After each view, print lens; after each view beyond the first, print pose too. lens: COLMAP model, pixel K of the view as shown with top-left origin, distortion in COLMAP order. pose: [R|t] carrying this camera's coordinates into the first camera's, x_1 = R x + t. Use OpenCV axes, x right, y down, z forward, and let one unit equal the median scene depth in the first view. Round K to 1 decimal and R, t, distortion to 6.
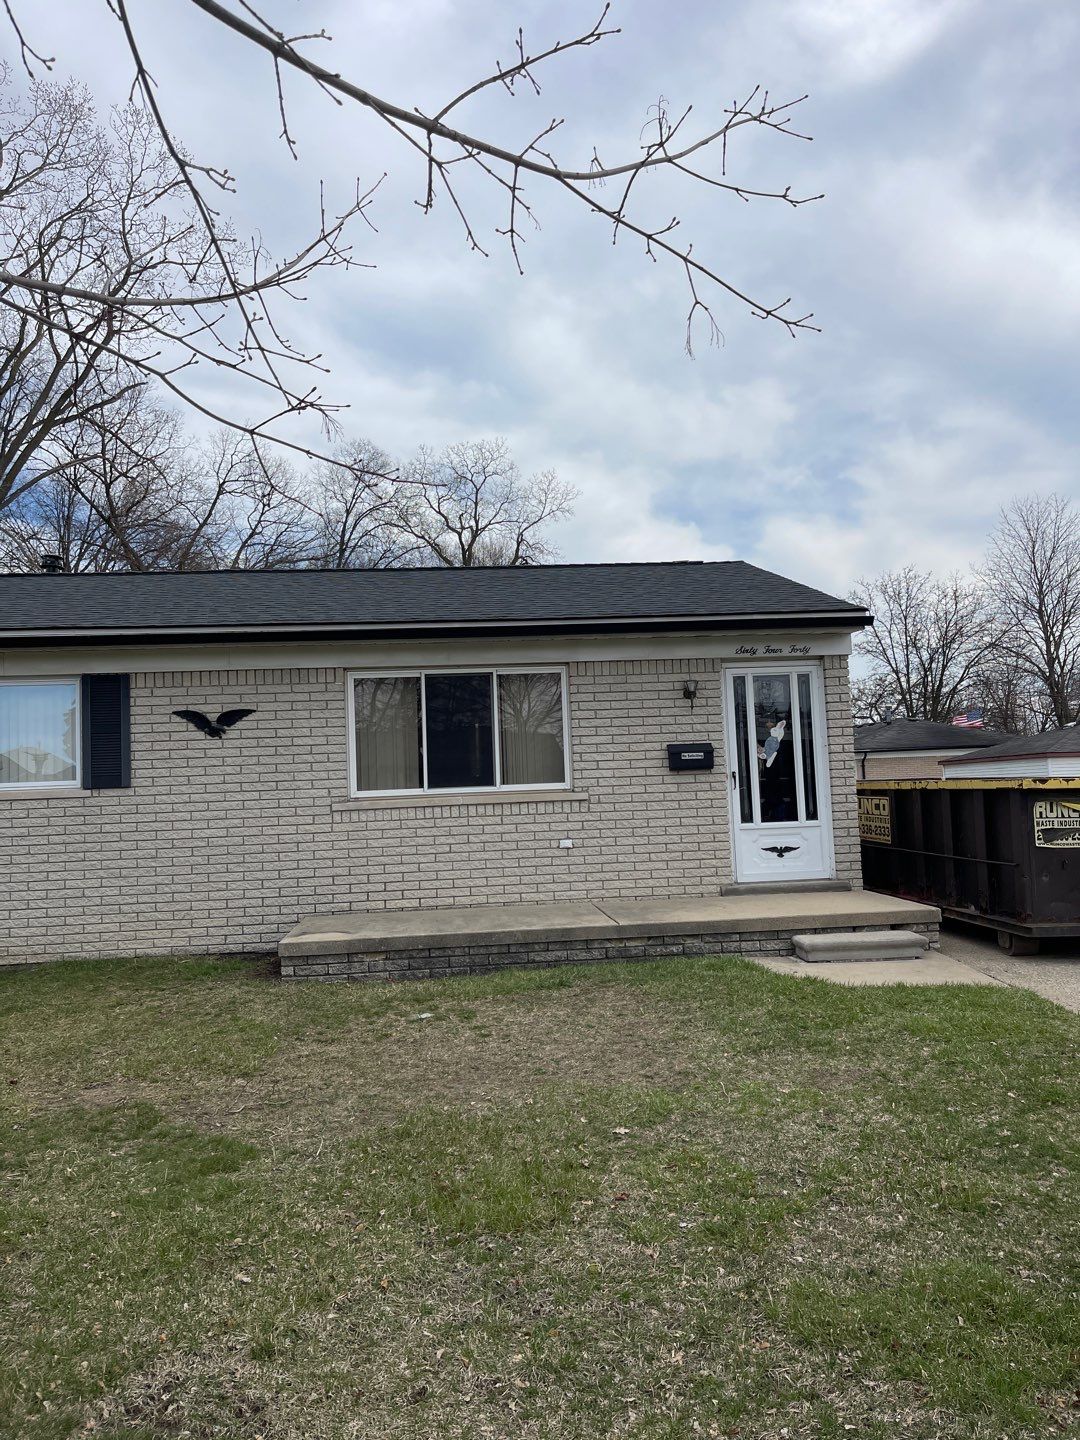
lens RADIAL K [[1082.2, 0, 539.3], [0, 1082.2, 719.9], [0, 0, 1]] dist [0.065867, -0.080906]
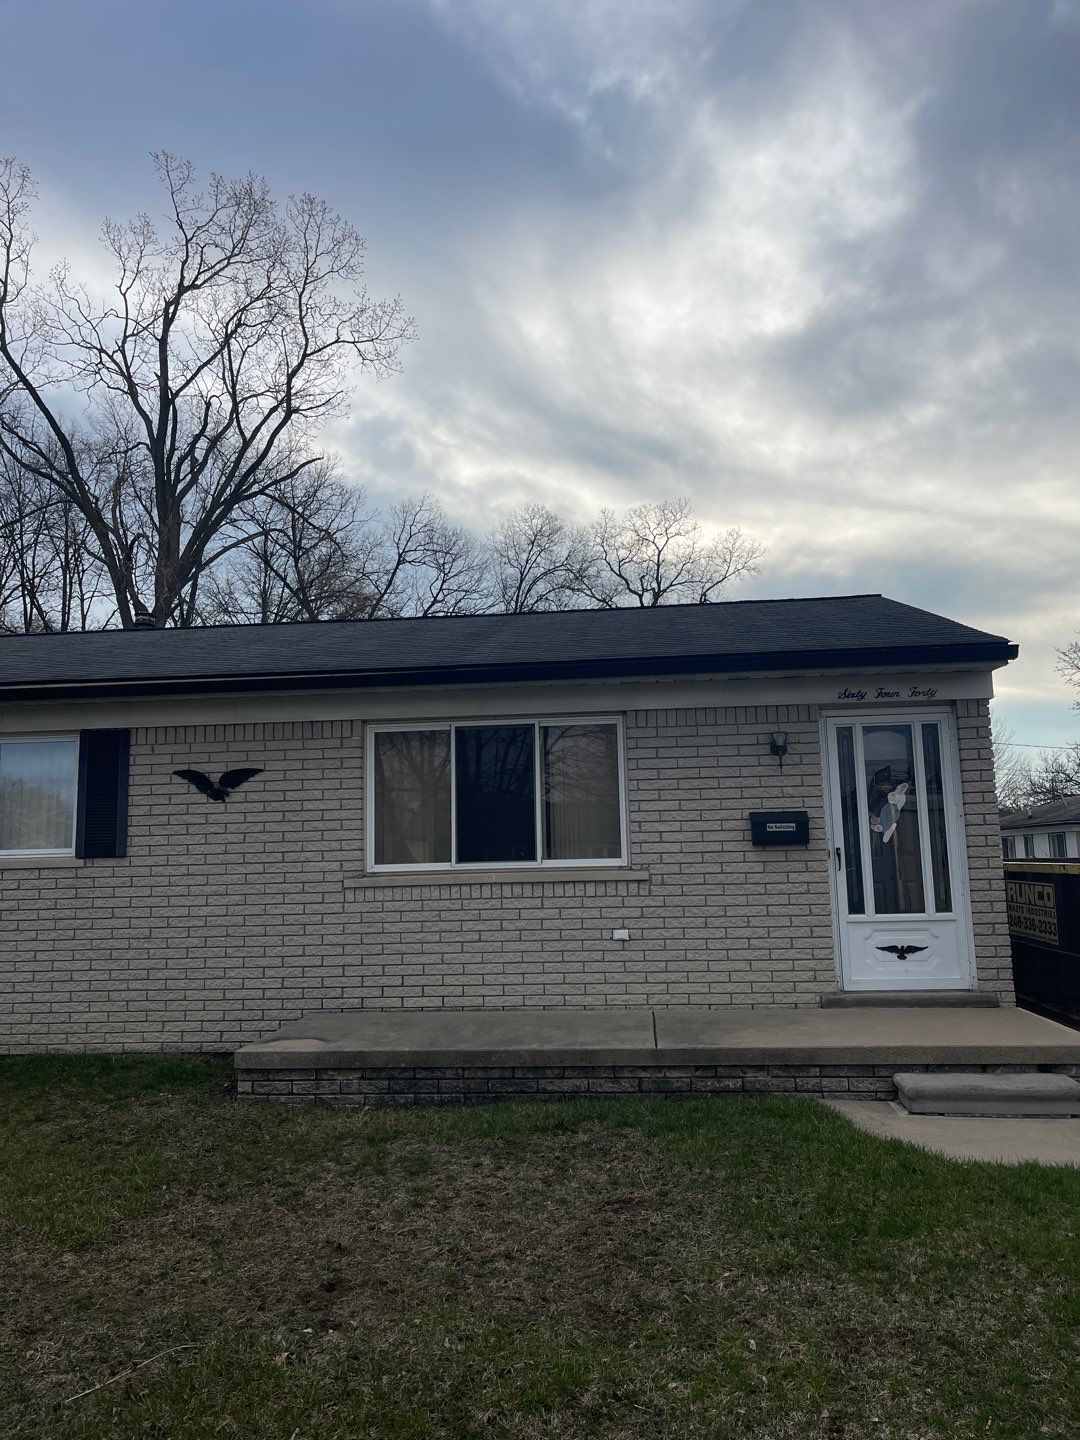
lens RADIAL K [[1084.9, 0, 533.8], [0, 1084.9, 720.2], [0, 0, 1]] dist [0.061121, -0.083570]
pose [[0.982453, -0.008817, -0.186304, 0.115276], [-0.002446, 0.998187, -0.060139, 0.003508], [0.186496, 0.059539, 0.980650, 0.183009]]
